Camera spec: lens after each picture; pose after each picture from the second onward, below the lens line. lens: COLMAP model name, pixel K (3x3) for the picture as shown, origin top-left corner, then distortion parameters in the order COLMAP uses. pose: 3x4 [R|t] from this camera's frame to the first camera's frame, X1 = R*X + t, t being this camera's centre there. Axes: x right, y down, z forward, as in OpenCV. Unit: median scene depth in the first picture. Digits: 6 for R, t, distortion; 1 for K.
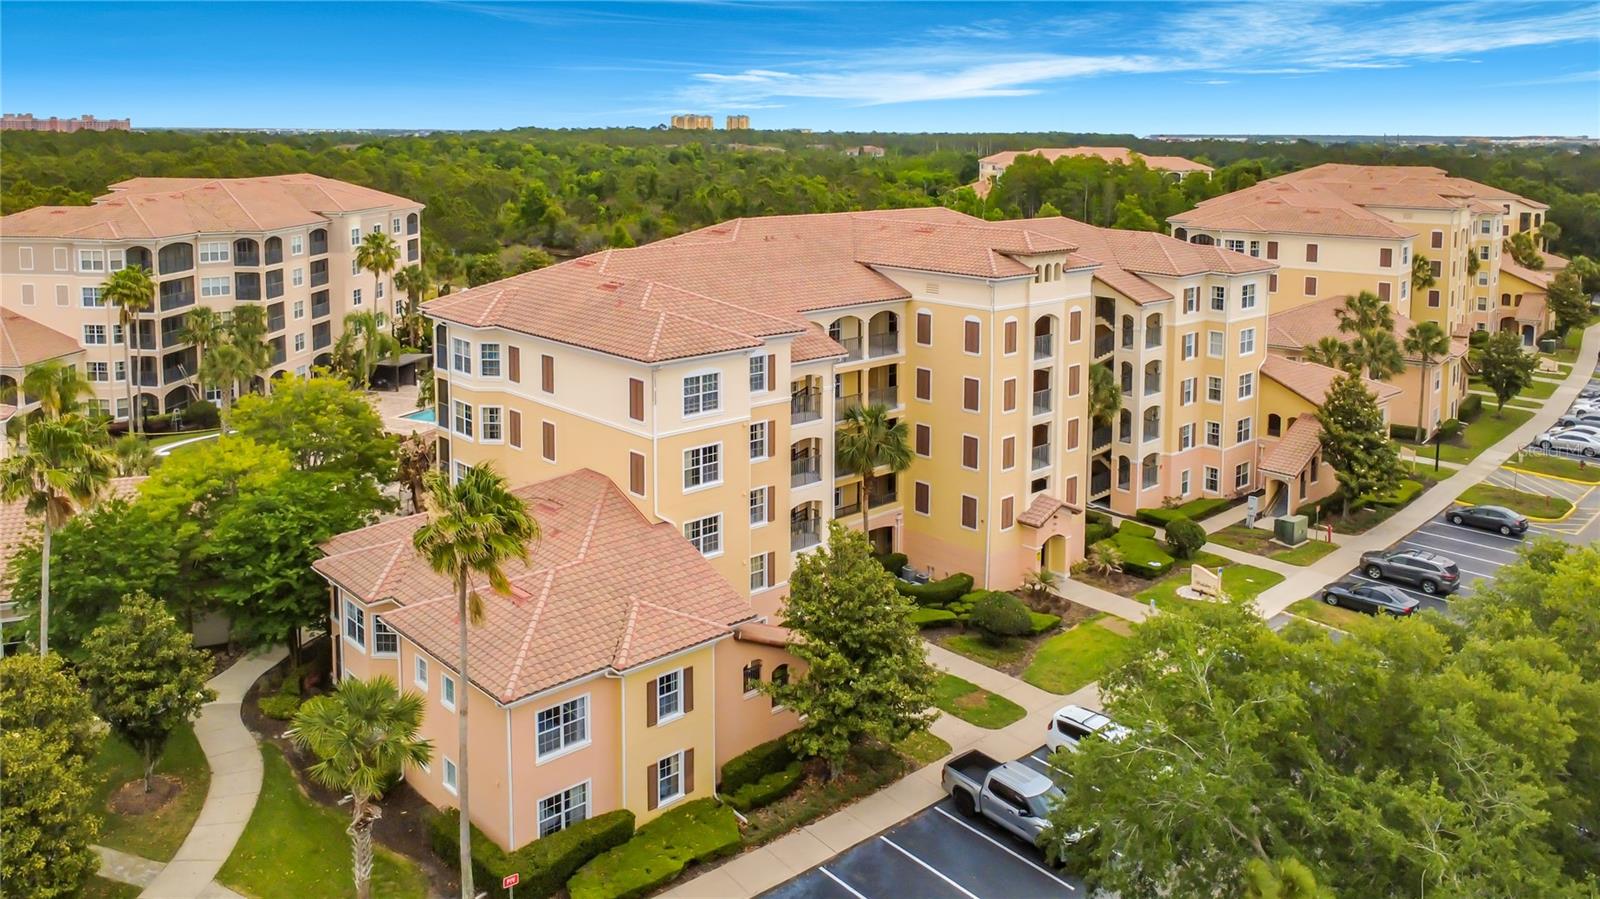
lens RADIAL K [[1192.9, 0, 795.5], [0, 1192.9, 455.4], [0, 0, 1]] dist [-0.013428, 0.001388]
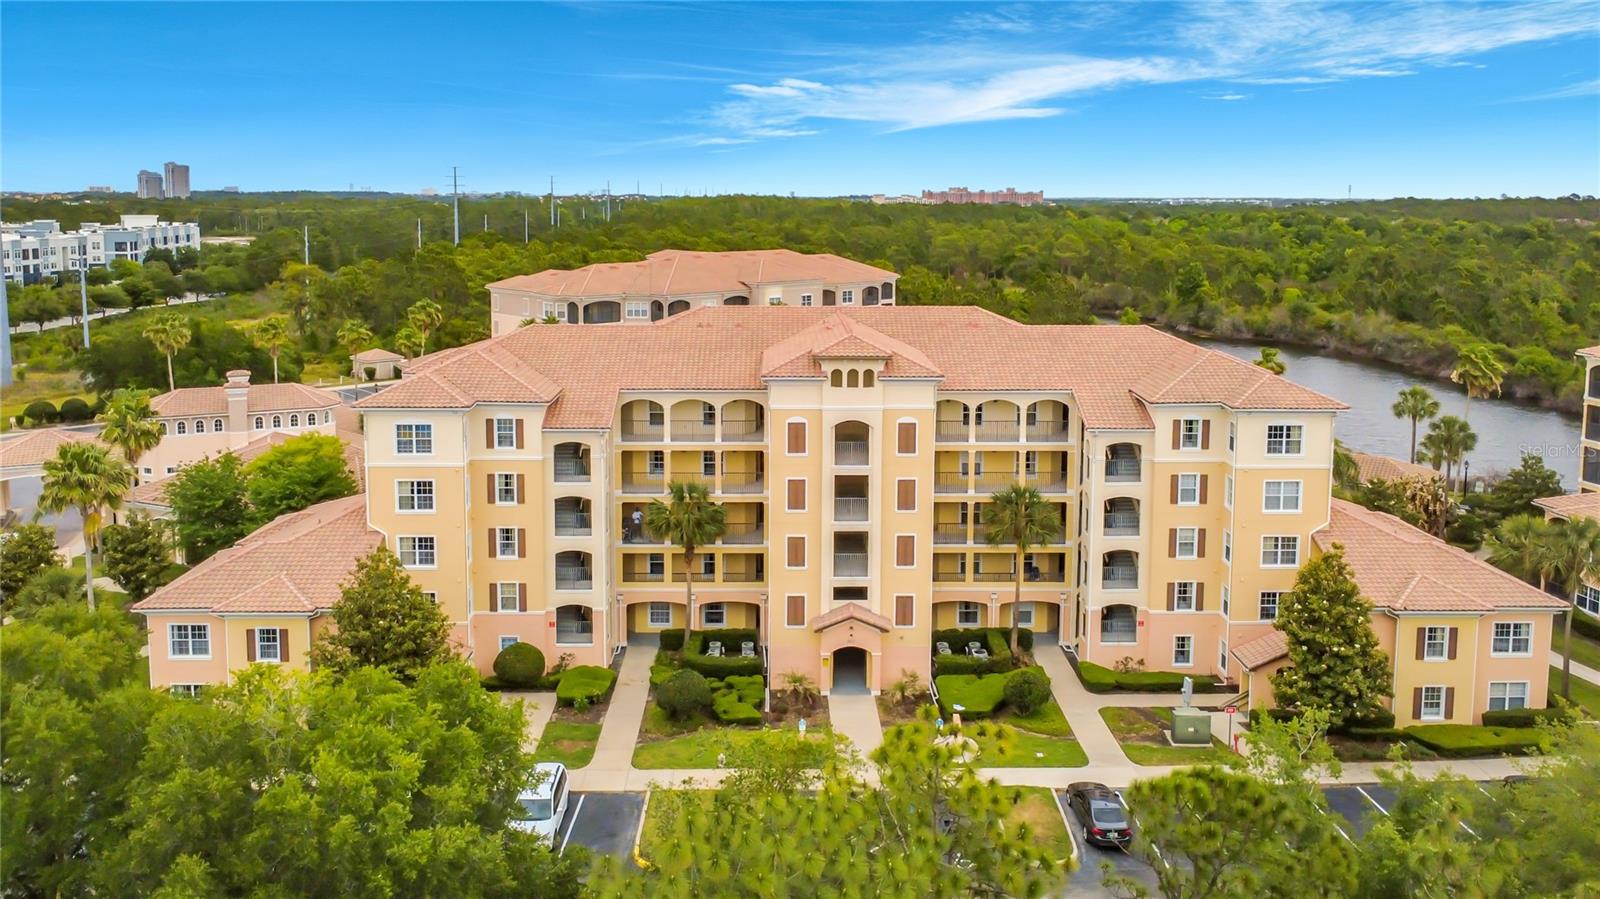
lens RADIAL K [[1191.2, 0, 783.2], [0, 1191.2, 452.5], [0, 0, 1]] dist [0.000208, 0.000670]
pose [[0.744318, 0.136417, -0.653744, 0.898144], [-0.174201, 0.984684, 0.007138, -0.098151], [0.644706, 0.108570, 0.756682, 0.243526]]
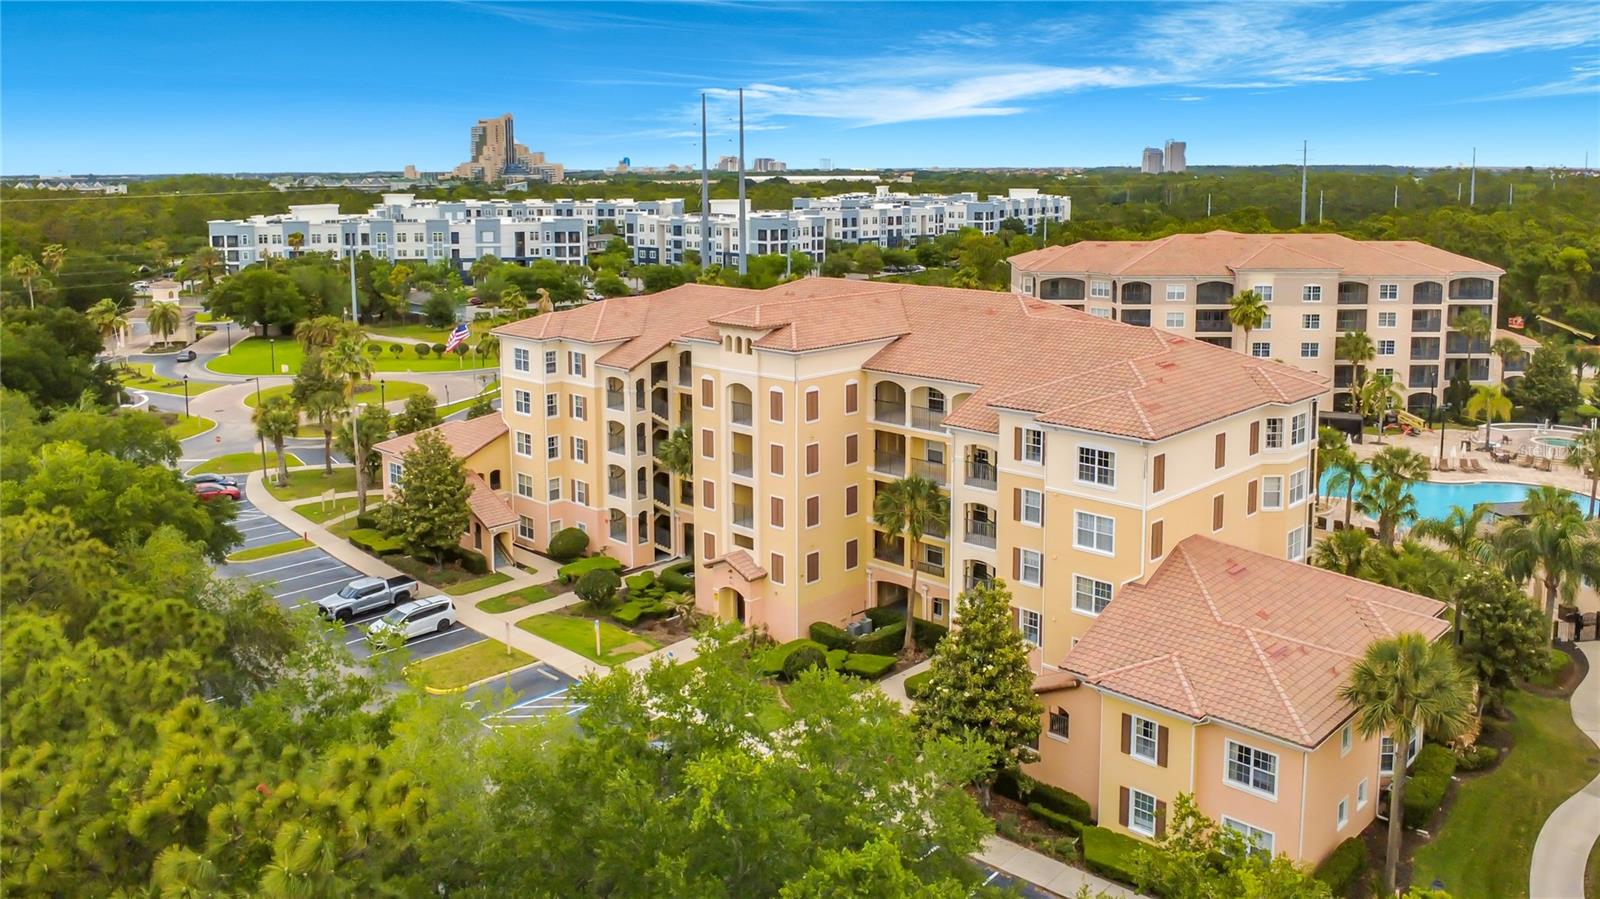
lens RADIAL K [[1193.6, 0, 800.0], [0, 1193.6, 449.5], [0, 0, 1]] dist [-0.011038, 0.001149]
pose [[0.061396, 0.220878, -0.973367, 1.415676], [-0.258107, 0.945549, 0.198286, -0.320637], [0.964164, 0.239059, 0.115063, 1.037749]]
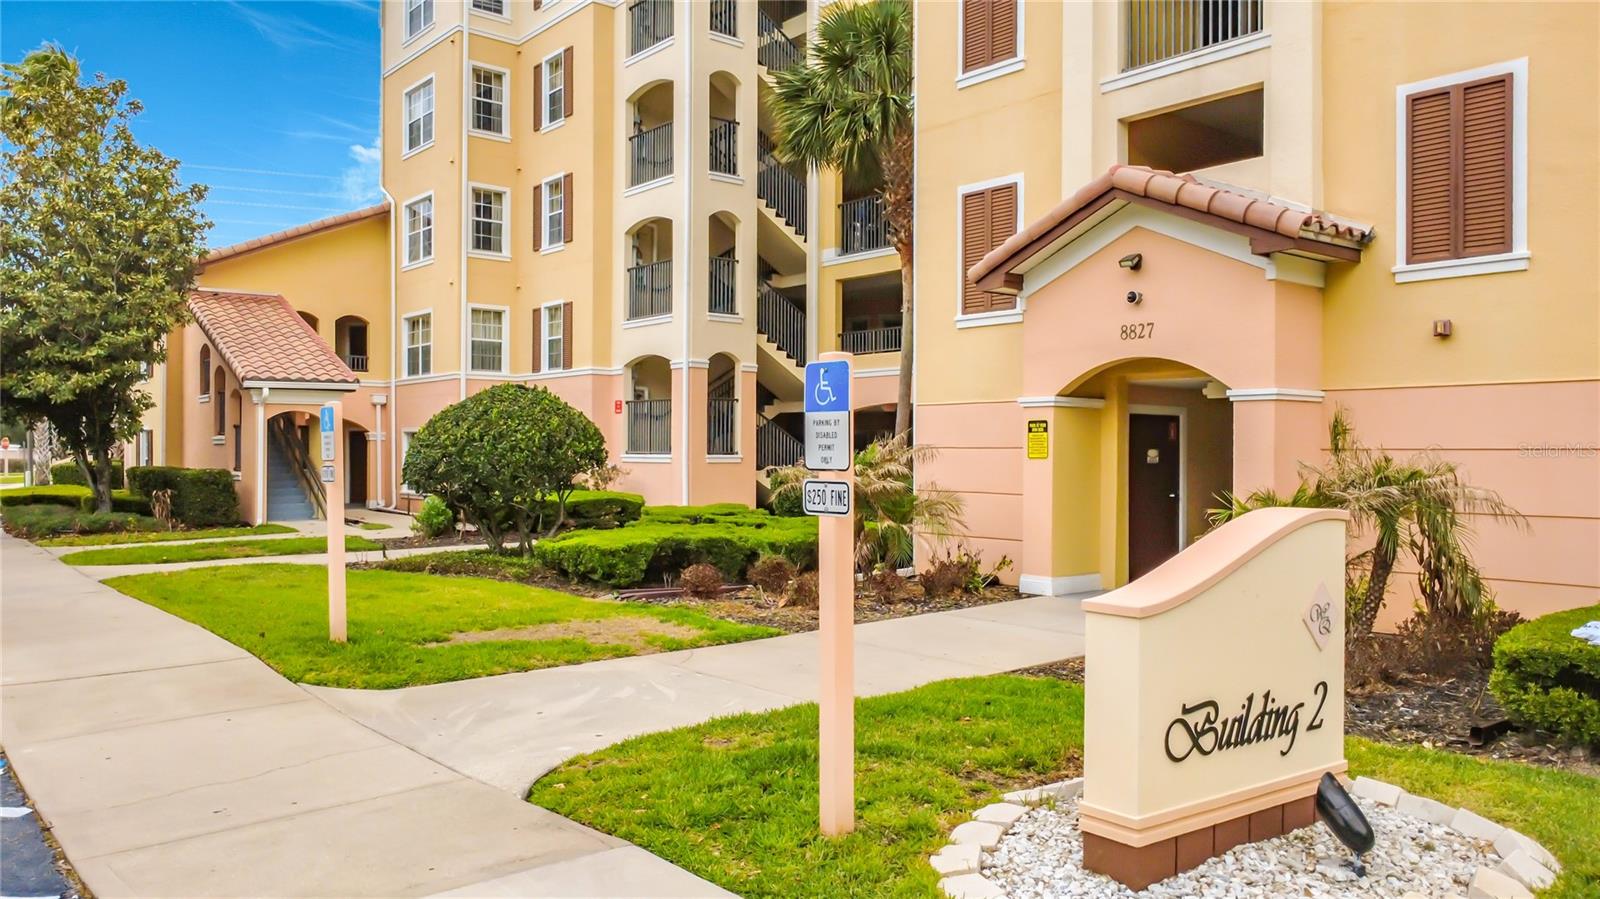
lens RADIAL K [[1193.6, 0, 800.0], [0, 1193.6, 449.5], [0, 0, 1]] dist [-0.011038, 0.001149]
pose [[-0.047652, 0.007571, -0.998835, 0.472658], [-0.262316, 0.964778, 0.019827, 0.107230], [0.963805, 0.262955, -0.043988, 1.098275]]
